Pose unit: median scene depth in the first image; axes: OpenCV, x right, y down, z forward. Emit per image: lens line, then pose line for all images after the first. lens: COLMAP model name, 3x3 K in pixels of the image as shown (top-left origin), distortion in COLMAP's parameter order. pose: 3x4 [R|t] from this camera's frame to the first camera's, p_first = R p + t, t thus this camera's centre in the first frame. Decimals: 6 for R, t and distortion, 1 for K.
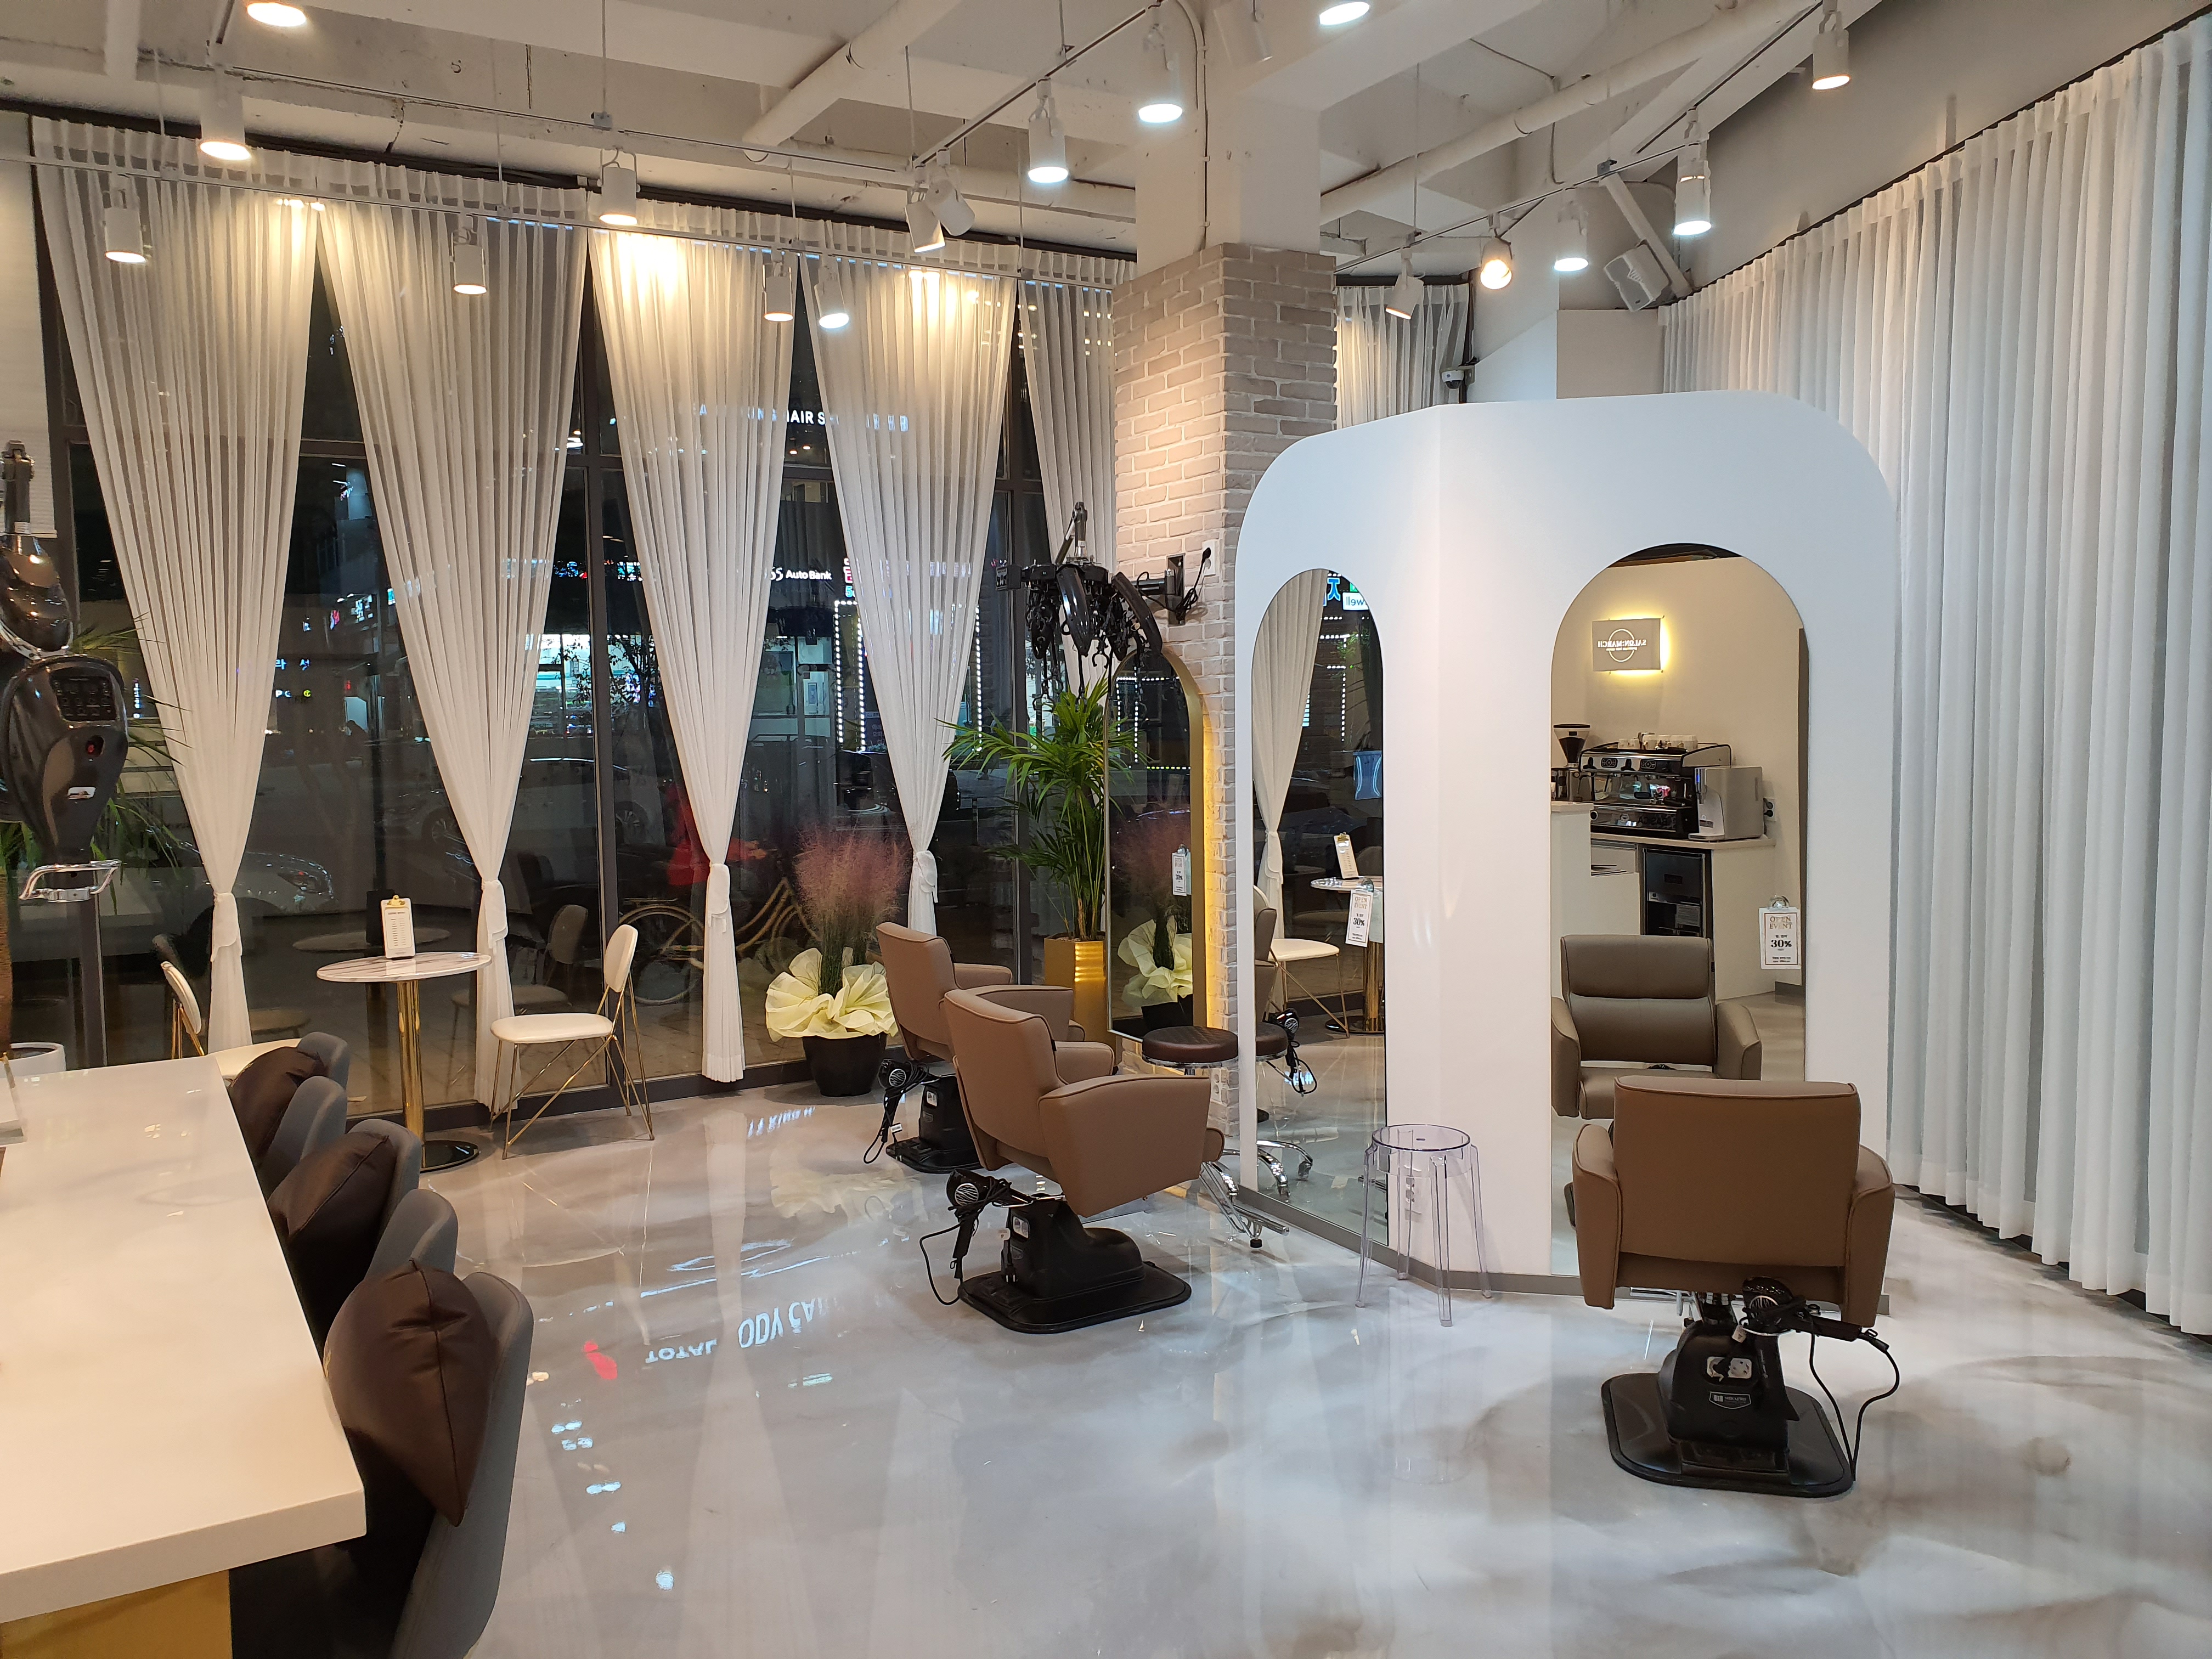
lens RADIAL K [[1653.1, 0, 1106.0], [0, 1653.1, 829.5], [0, 0, 1]] dist [0.004894, 0.003196]
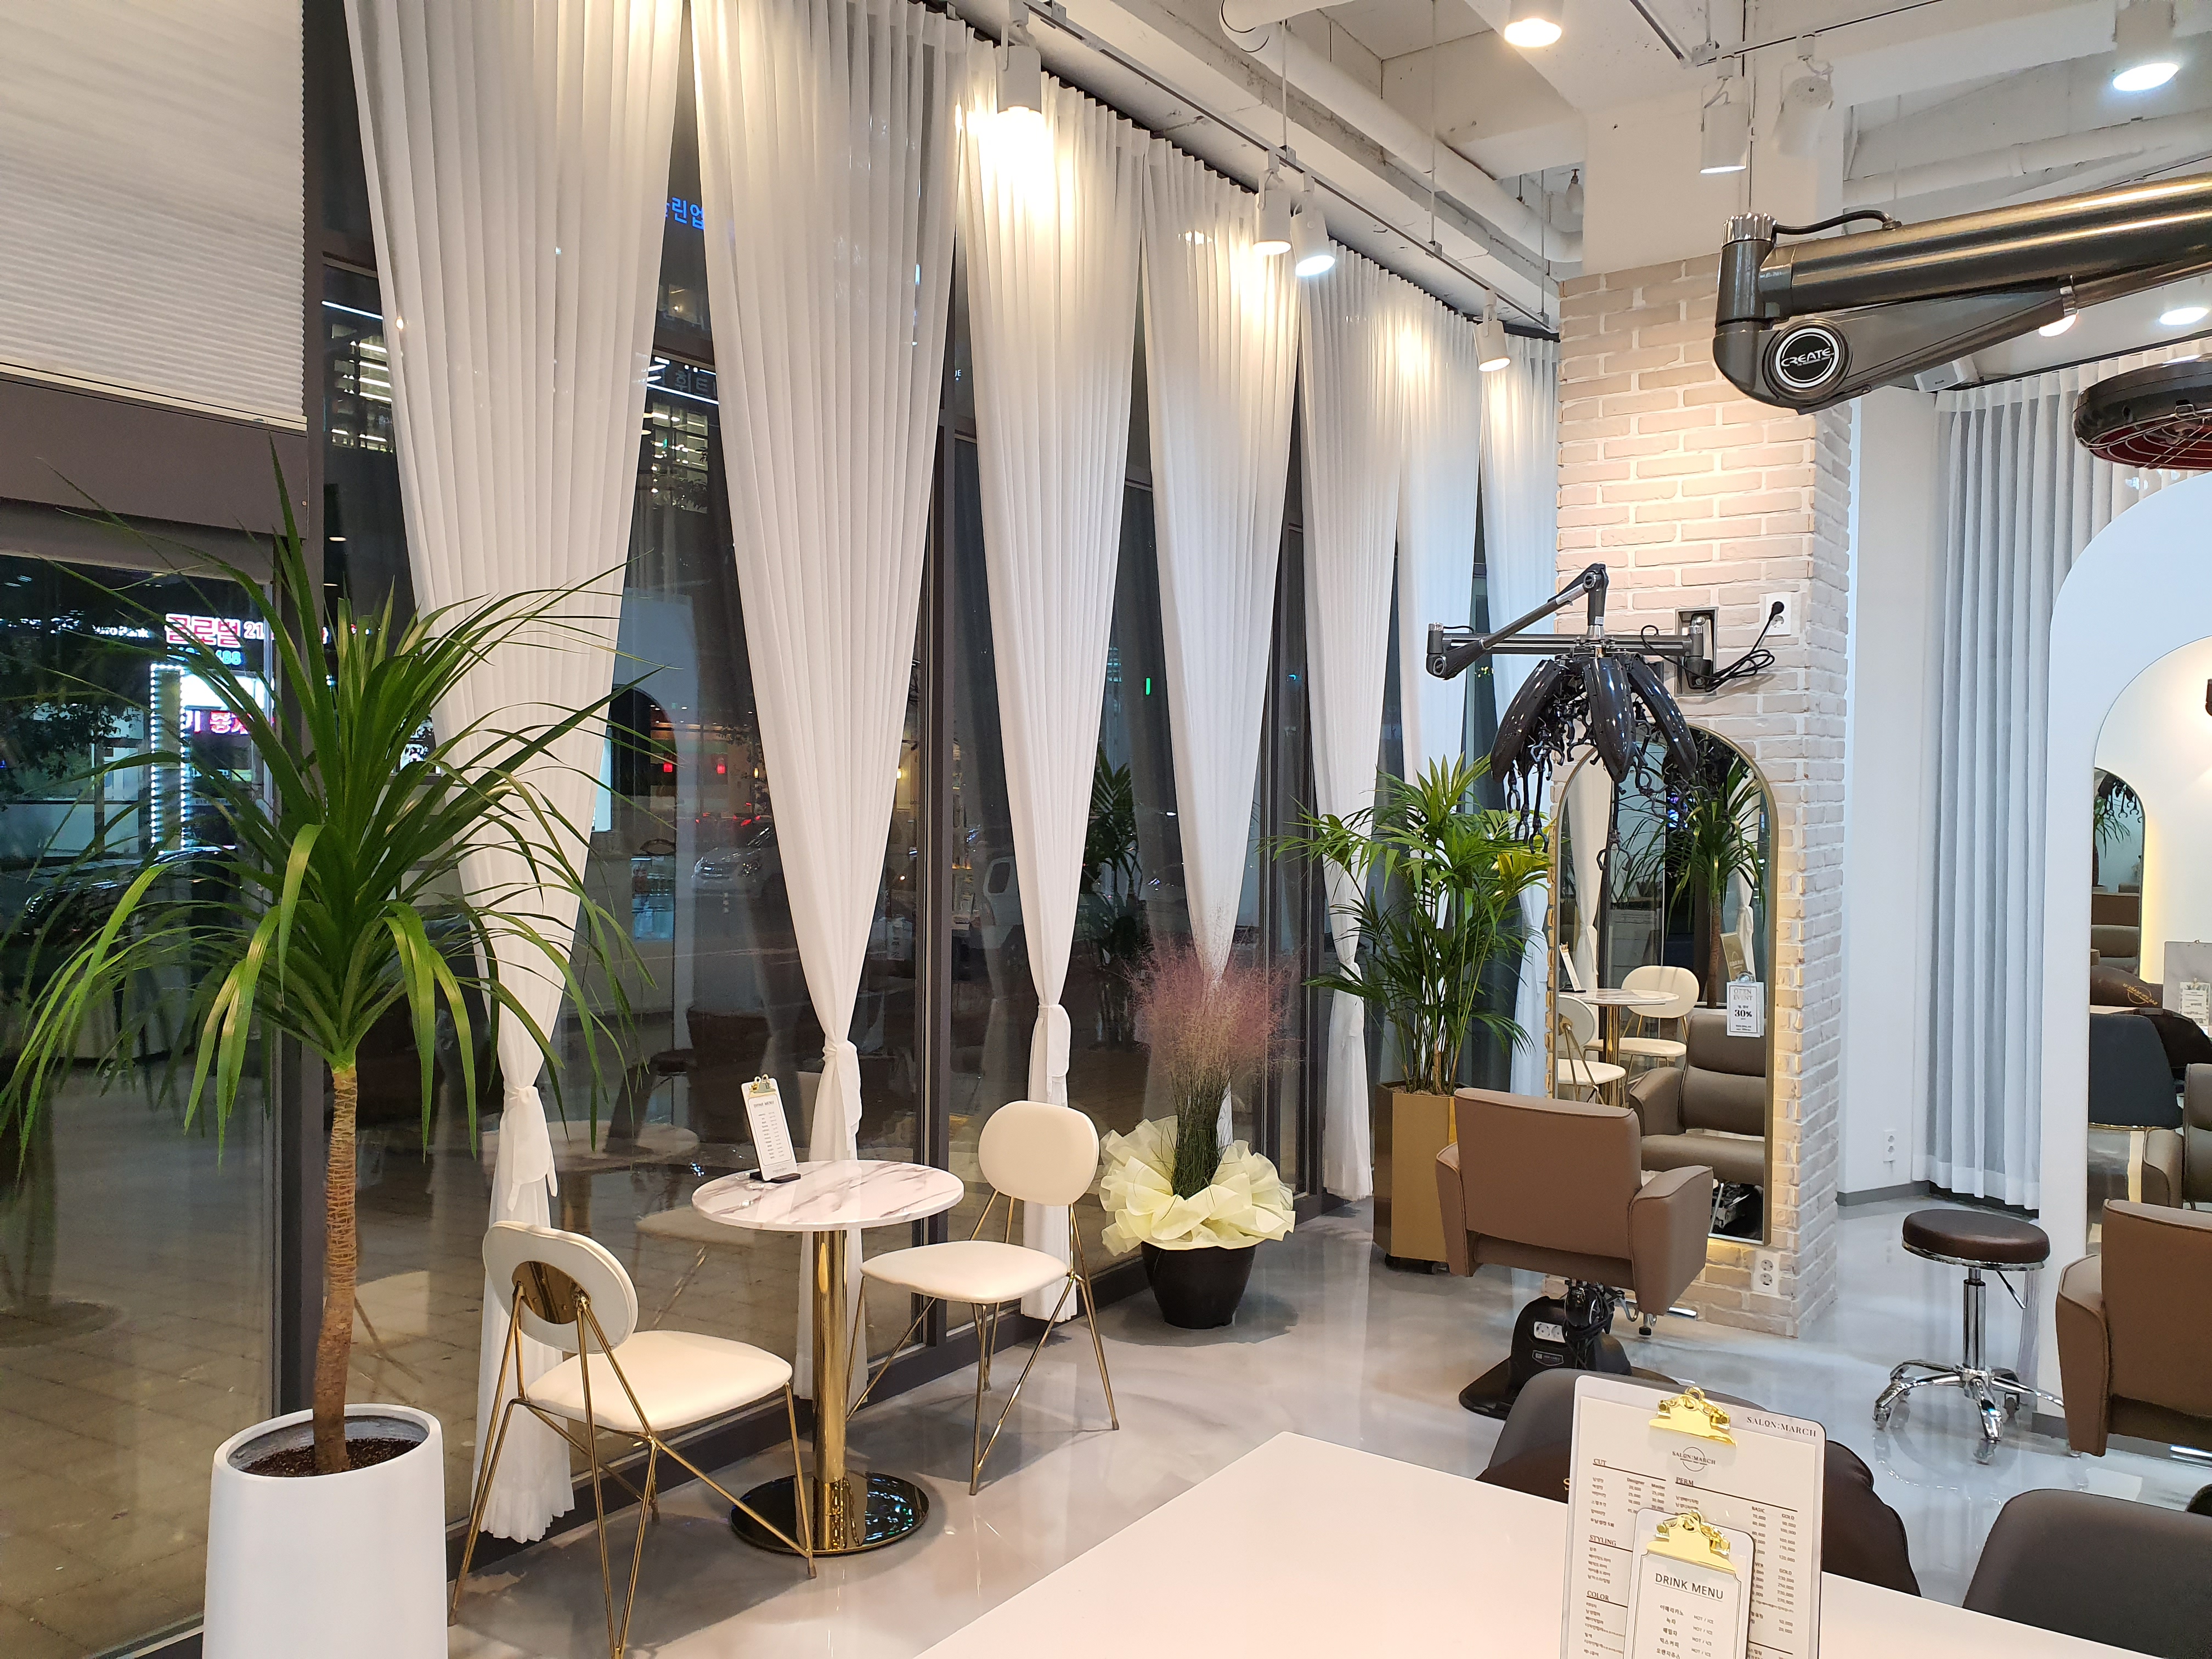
lens RADIAL K [[1653.1, 0, 1106.0], [0, 1653.1, 829.5], [0, 0, 1]] dist [0.004894, 0.003196]
pose [[0.902261, 0.009093, 0.431095, -0.567293], [0.016891, 0.998265, -0.056408, -0.013444], [-0.430859, 0.058176, 0.900542, 0.378921]]
